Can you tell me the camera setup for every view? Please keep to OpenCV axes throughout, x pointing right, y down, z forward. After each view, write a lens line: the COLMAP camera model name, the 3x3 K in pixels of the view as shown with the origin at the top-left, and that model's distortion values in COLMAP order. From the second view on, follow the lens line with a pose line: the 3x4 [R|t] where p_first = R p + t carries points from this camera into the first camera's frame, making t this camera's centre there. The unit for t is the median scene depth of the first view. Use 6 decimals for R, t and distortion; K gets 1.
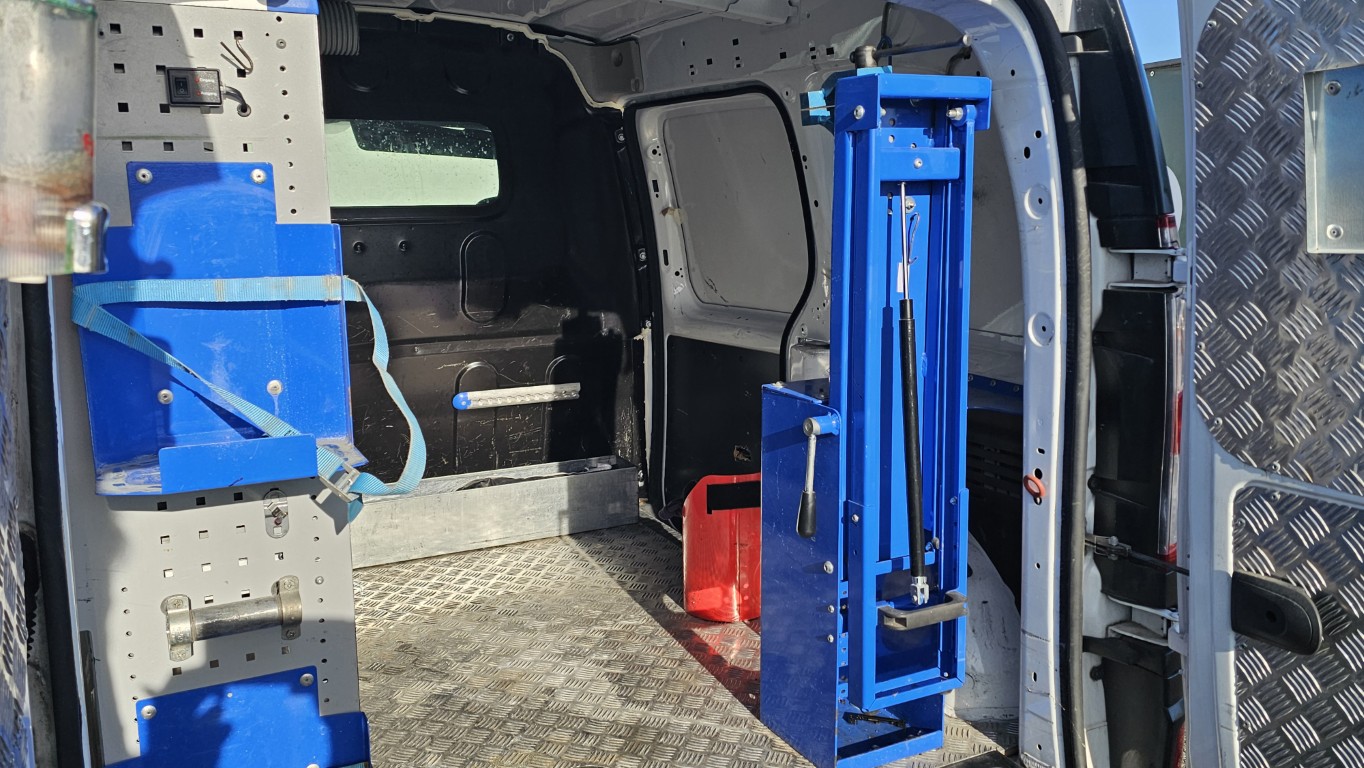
lens RADIAL K [[1110.3, 0, 680.1], [0, 1110.3, 390.9], [0, 0, 1]] dist [0.100274, -0.117910]
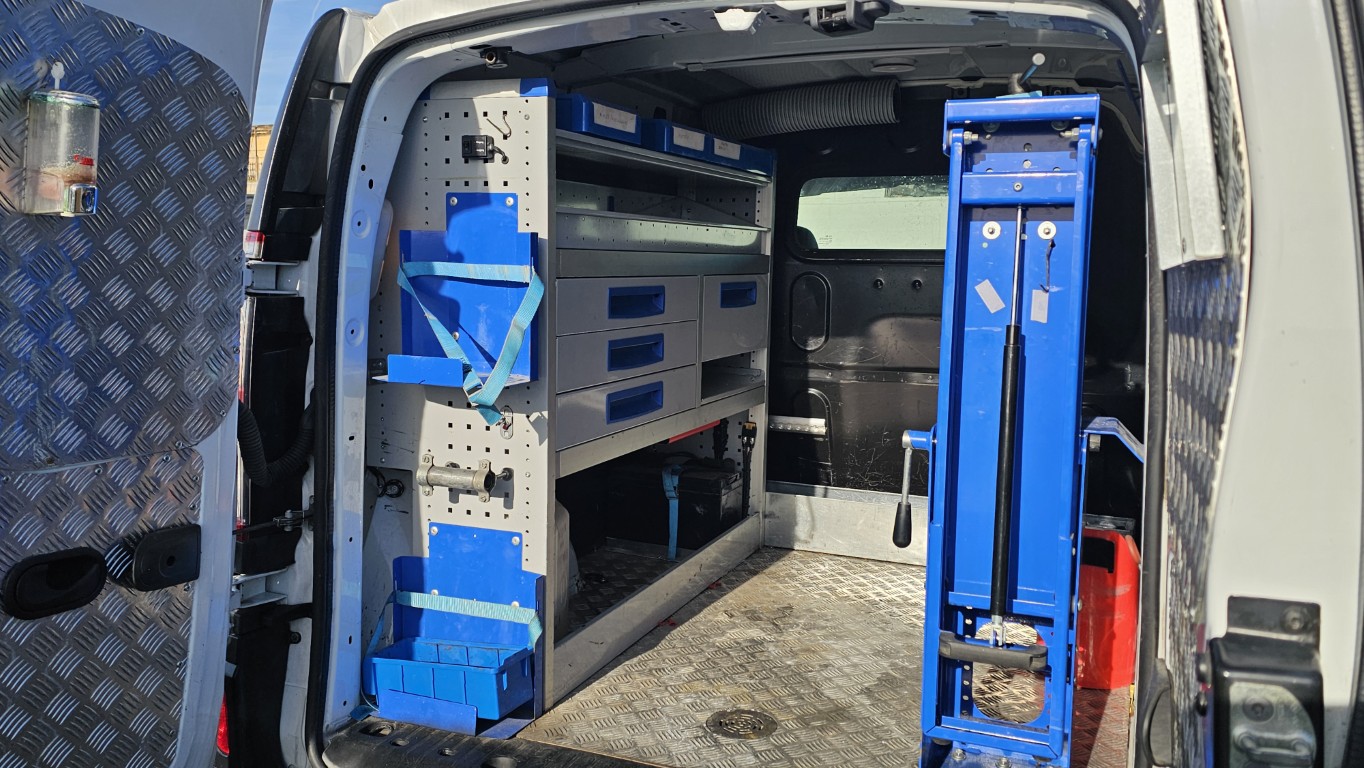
lens RADIAL K [[1108.8, 0, 686.2], [0, 1108.8, 377.9], [0, 0, 1]] dist [0.113775, -0.130695]
pose [[0.650030, 0.102347, -0.752984, 0.664514], [-0.162819, 0.986635, -0.006451, 0.014122], [0.742261, 0.126793, 0.658007, 0.132915]]
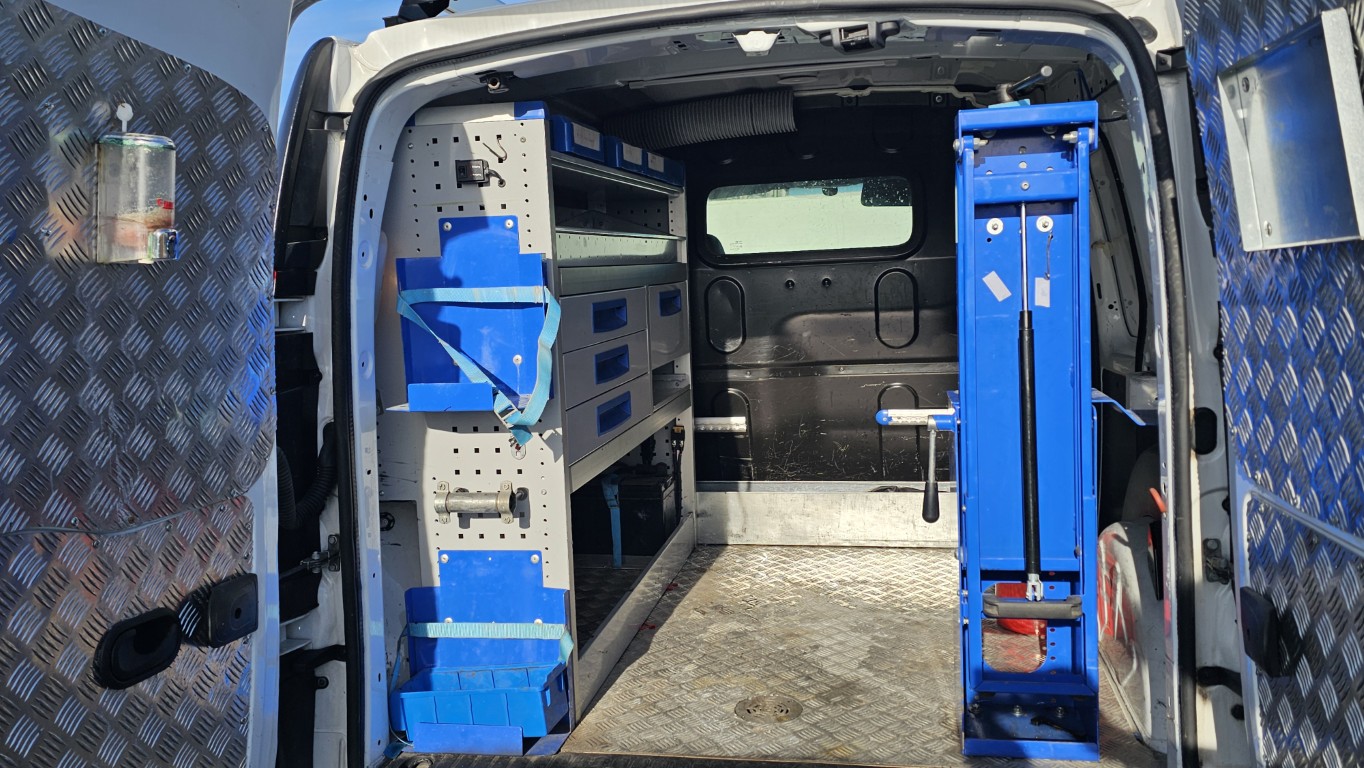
lens RADIAL K [[1108.8, 0, 686.2], [0, 1108.8, 377.9], [0, 0, 1]] dist [0.113775, -0.130695]
pose [[0.787685, 0.039495, -0.614811, 0.537716], [-0.078863, 0.996197, -0.037043, 0.042542], [0.611010, 0.077664, 0.787804, -0.041622]]
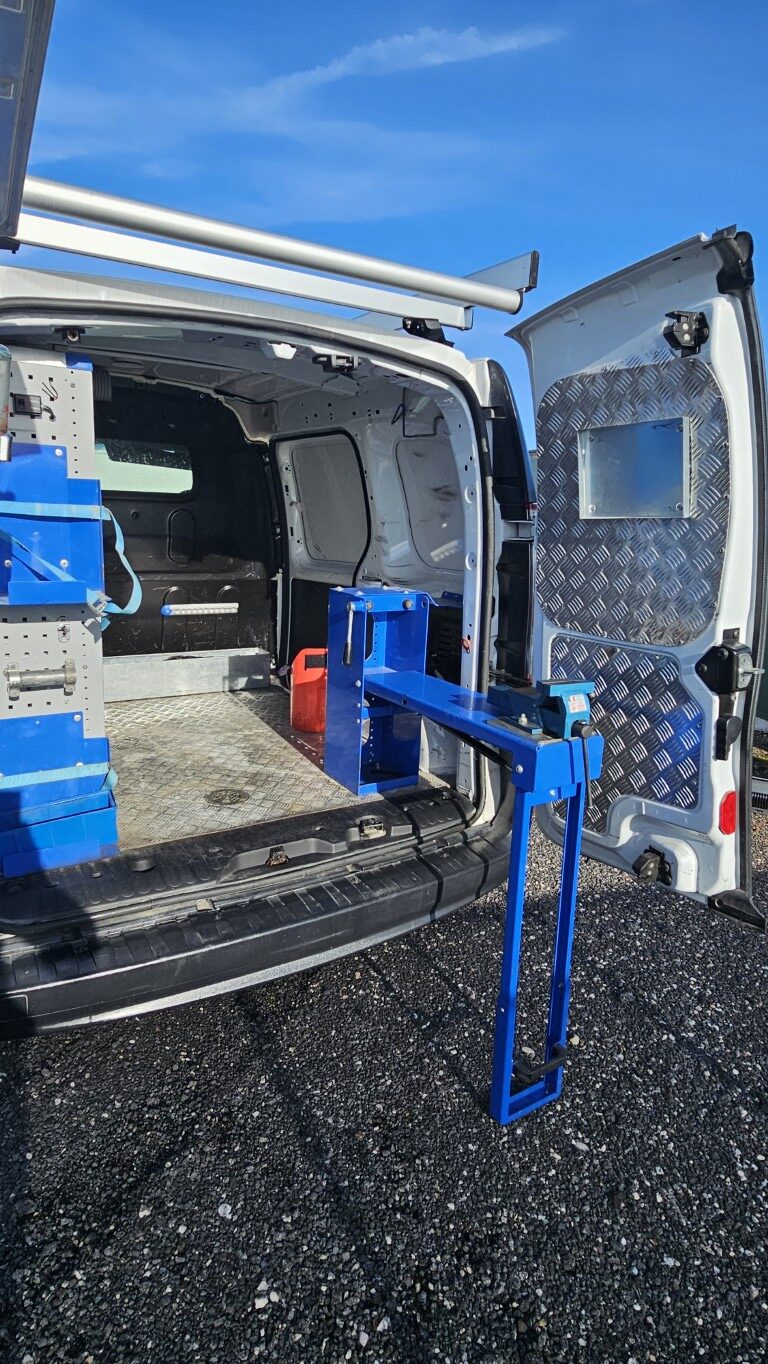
lens RADIAL K [[736.9, 0, 375.0], [0, 736.9, 669.6], [0, 0, 1]] dist [0.012689, -0.019284]
pose [[0.996663, 0.032128, 0.075043, 0.060345], [-0.034380, 0.998991, 0.028908, 0.088590], [-0.074038, -0.031392, 0.996761, -0.225806]]
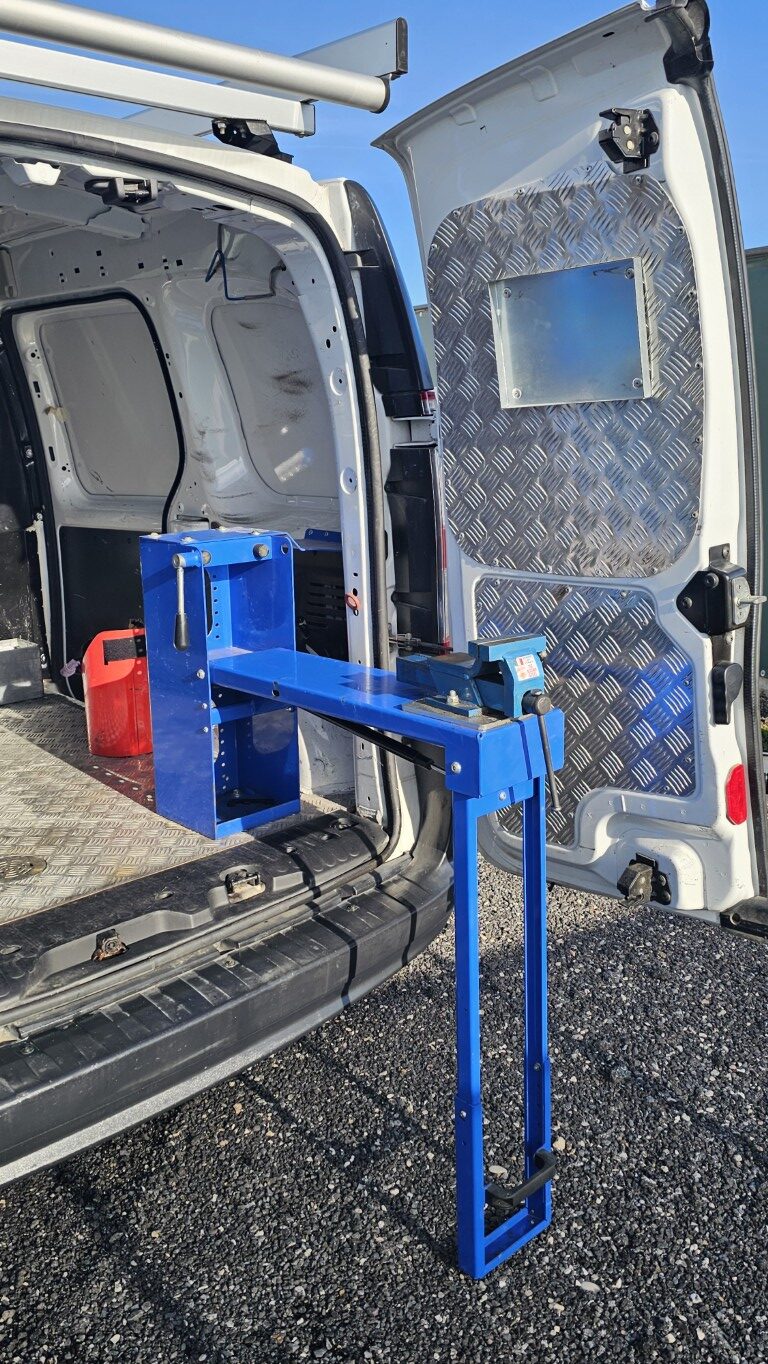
lens RADIAL K [[1110.3, 0, 384.5], [0, 1110.3, 666.2], [0, 0, 1]] dist [0.100274, -0.117910]
pose [[0.964428, -0.067125, 0.255680, 0.010616], [0.057434, 0.997326, 0.045191, 0.094526], [-0.258030, -0.028899, 0.965705, -0.254083]]
